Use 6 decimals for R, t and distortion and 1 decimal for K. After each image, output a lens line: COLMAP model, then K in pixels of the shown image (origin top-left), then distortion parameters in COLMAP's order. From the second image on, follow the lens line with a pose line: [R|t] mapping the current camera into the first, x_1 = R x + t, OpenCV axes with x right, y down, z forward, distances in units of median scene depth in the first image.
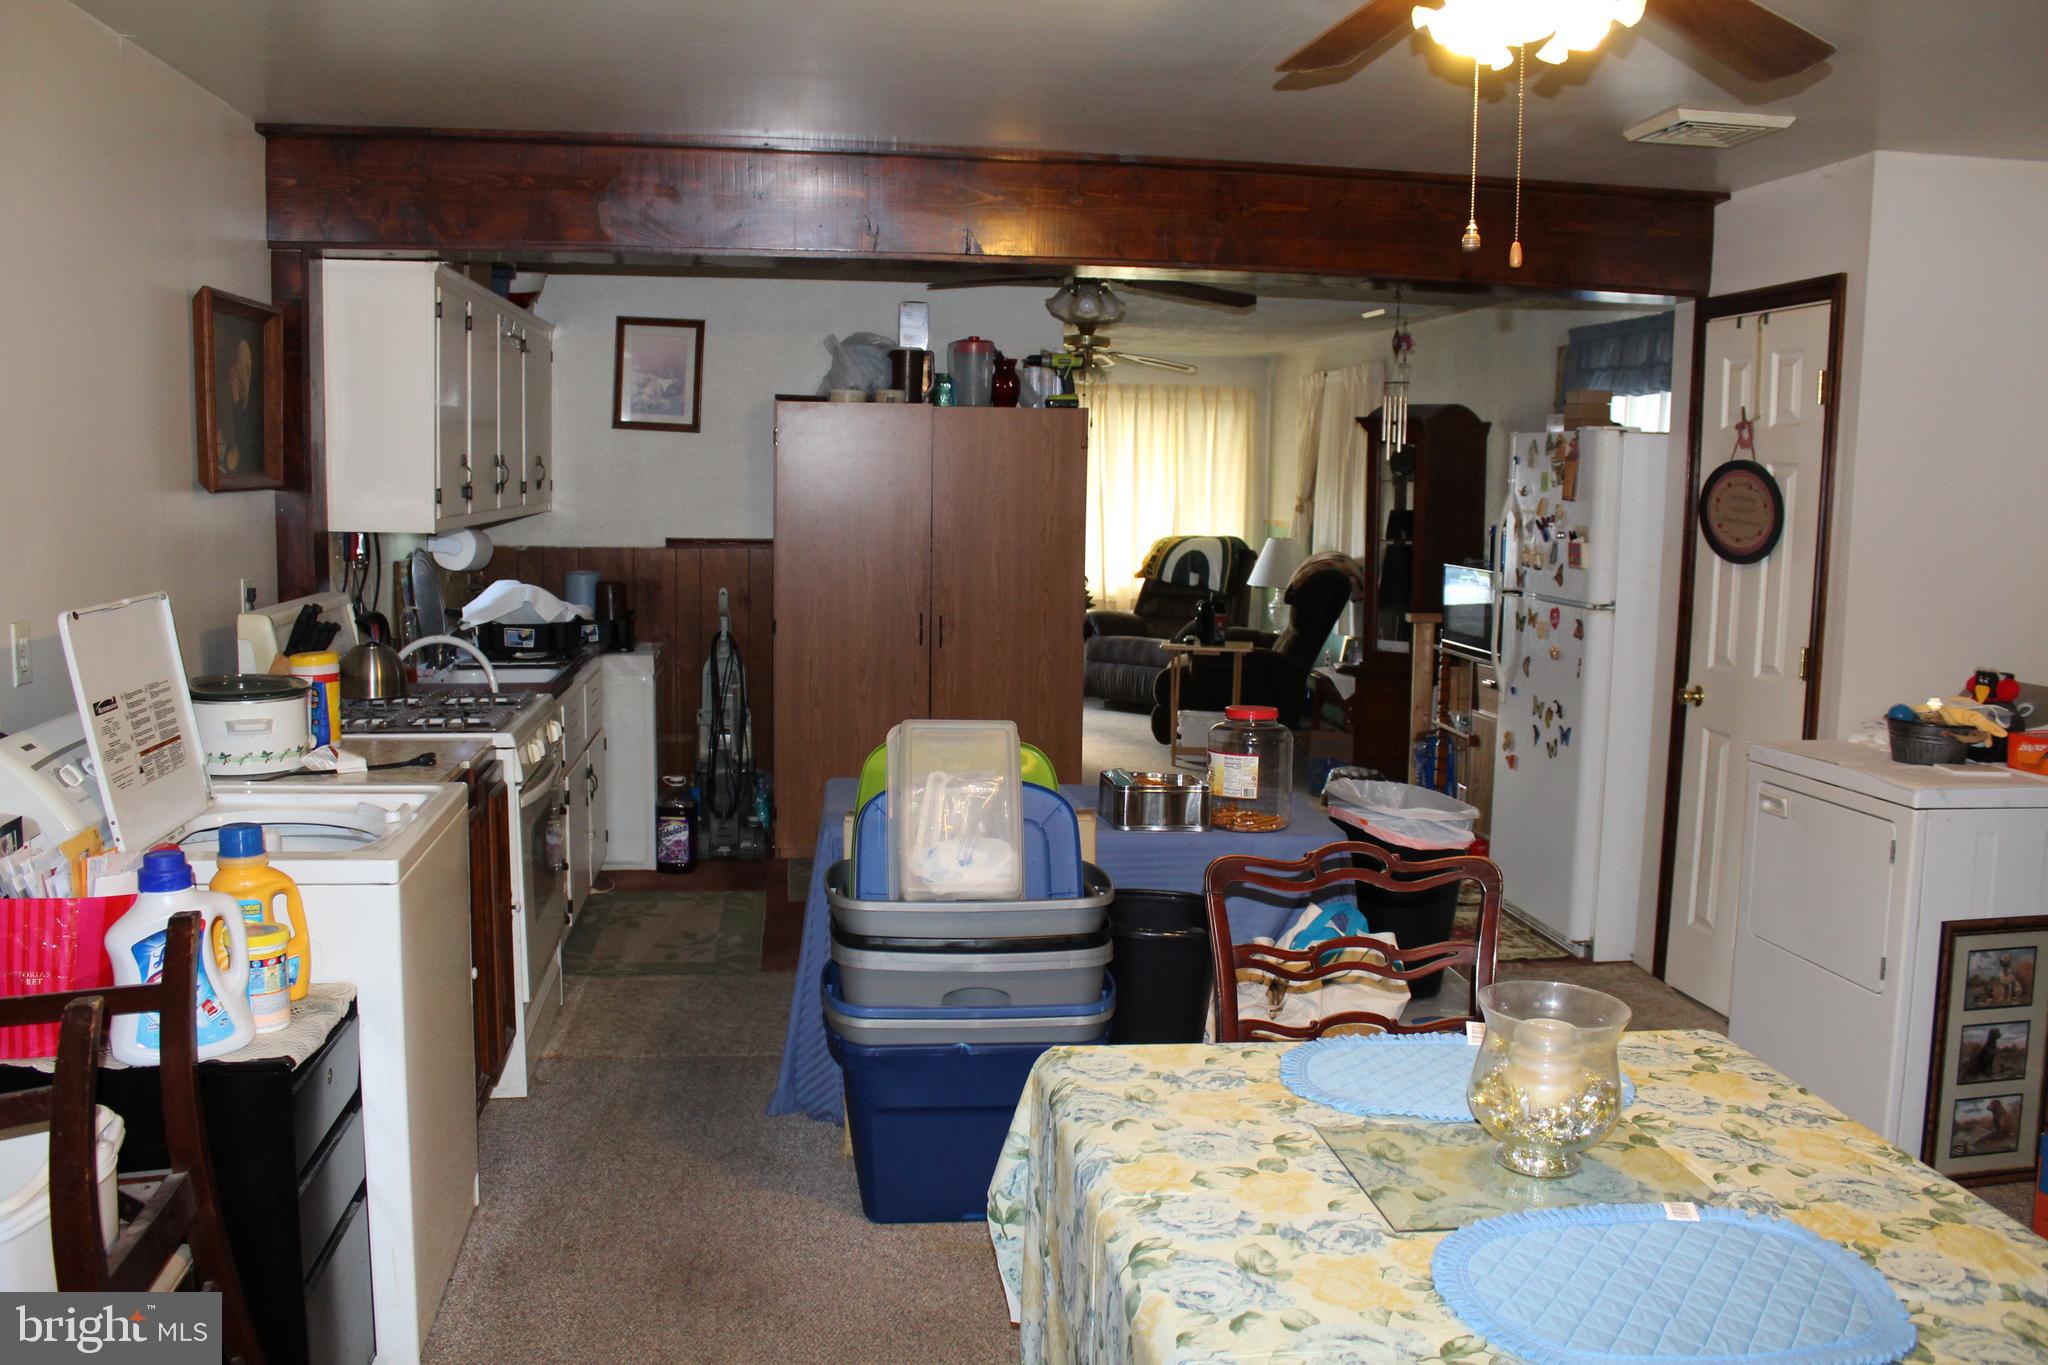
lens RADIAL K [[1680.6, 0, 1024.0], [0, 1680.6, 682.5], [0, 0, 1]] dist [-0.156578, 0.111664]
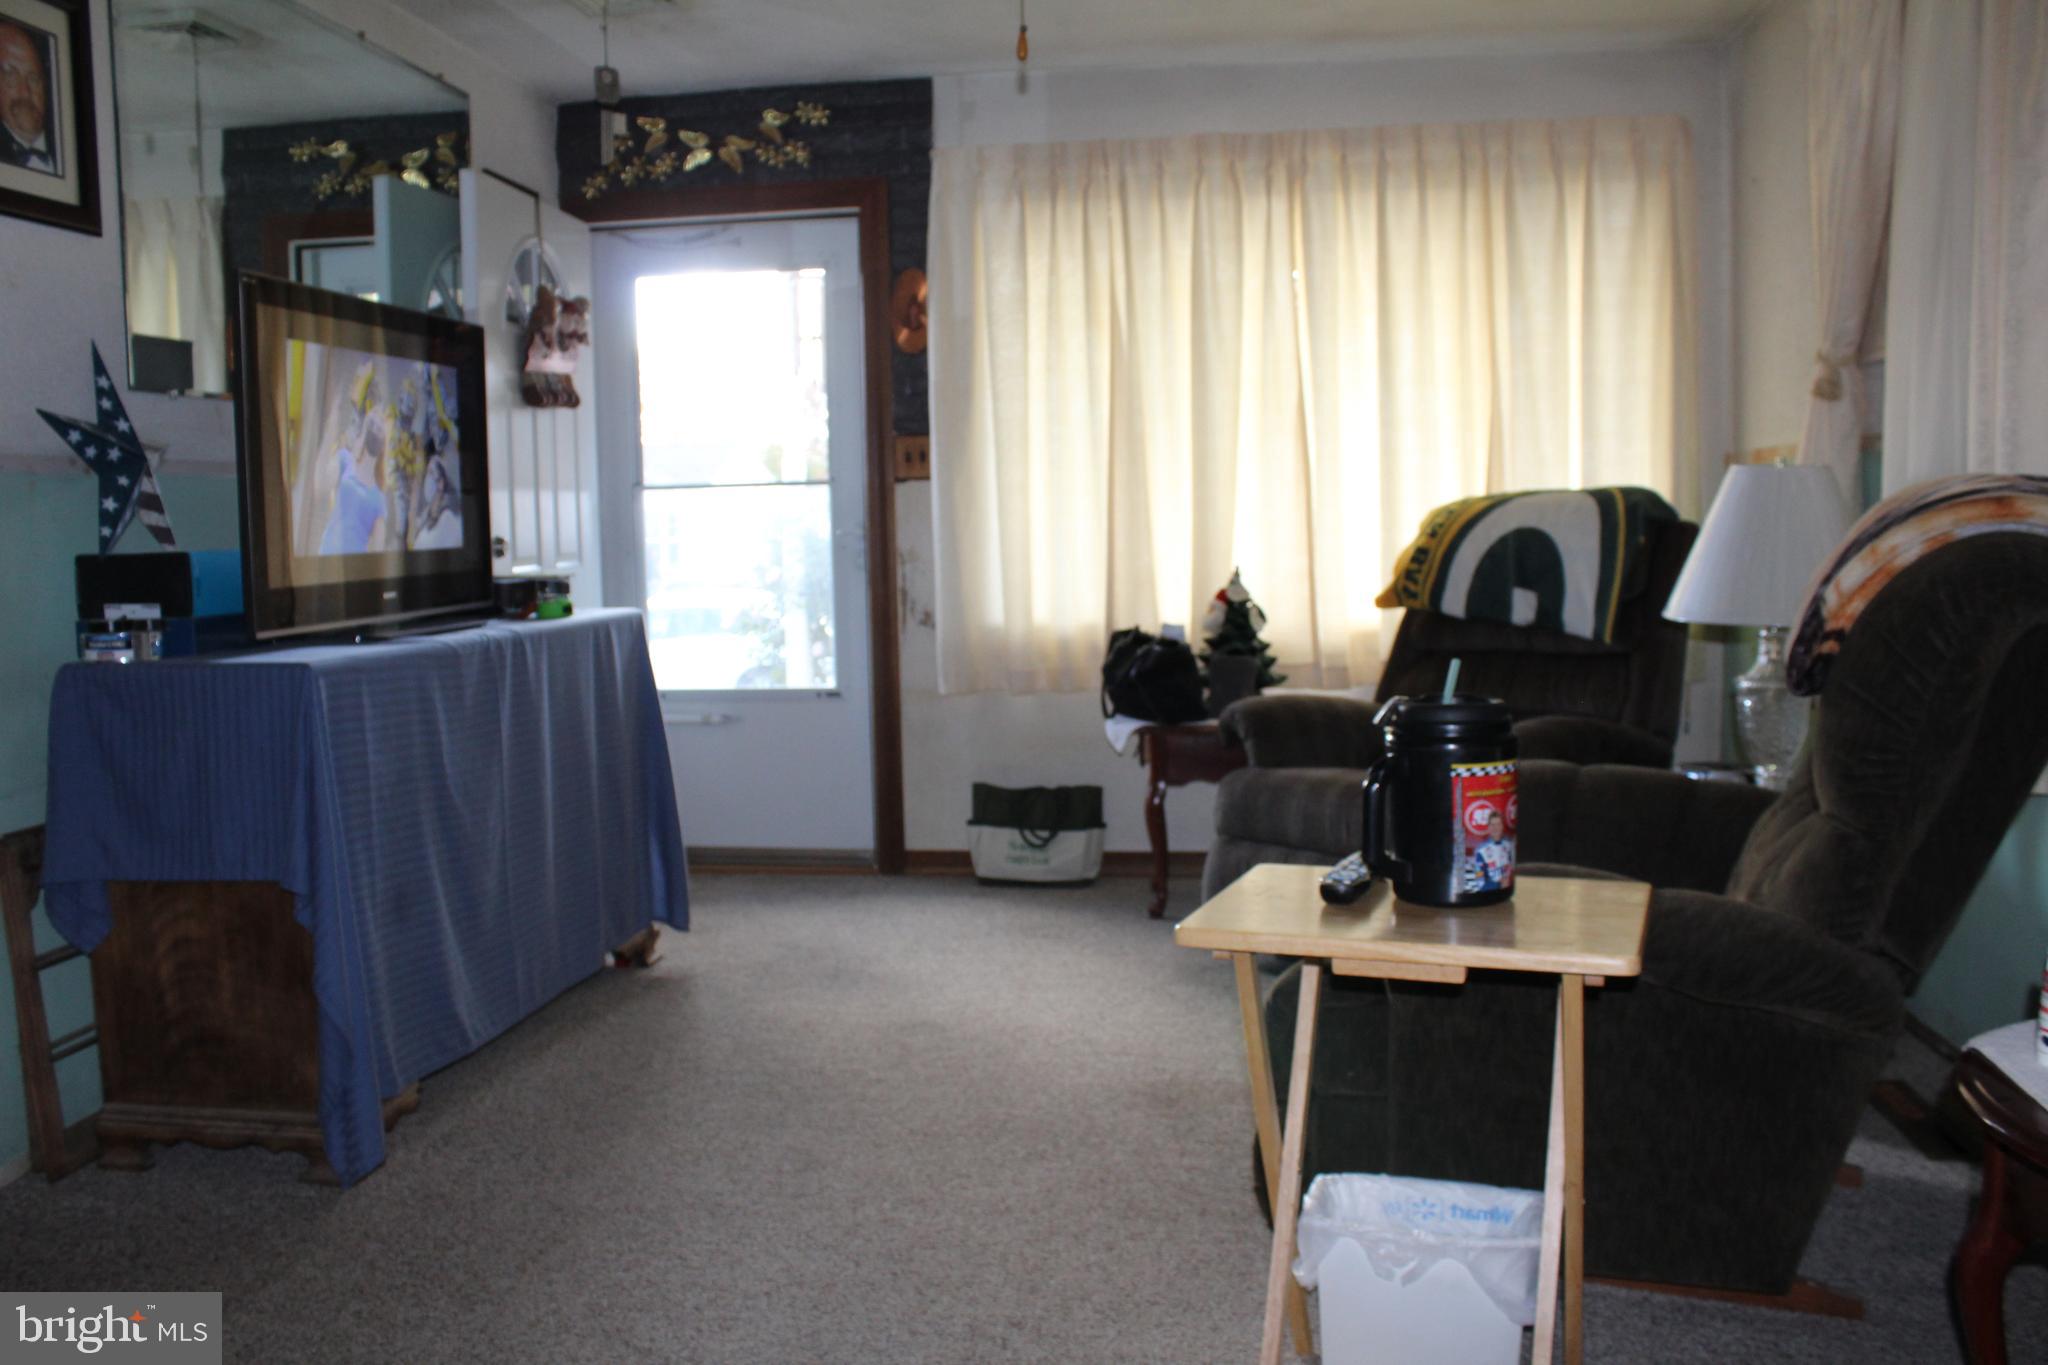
lens RADIAL K [[1680.6, 0, 1024.0], [0, 1680.6, 682.5], [0, 0, 1]] dist [-0.156578, 0.111664]
pose [[0.962248, -0.016945, -0.271647, 0.092075], [0.010942, 0.999662, -0.023598, -0.036897], [0.271955, 0.019734, 0.962107, 0.609461]]
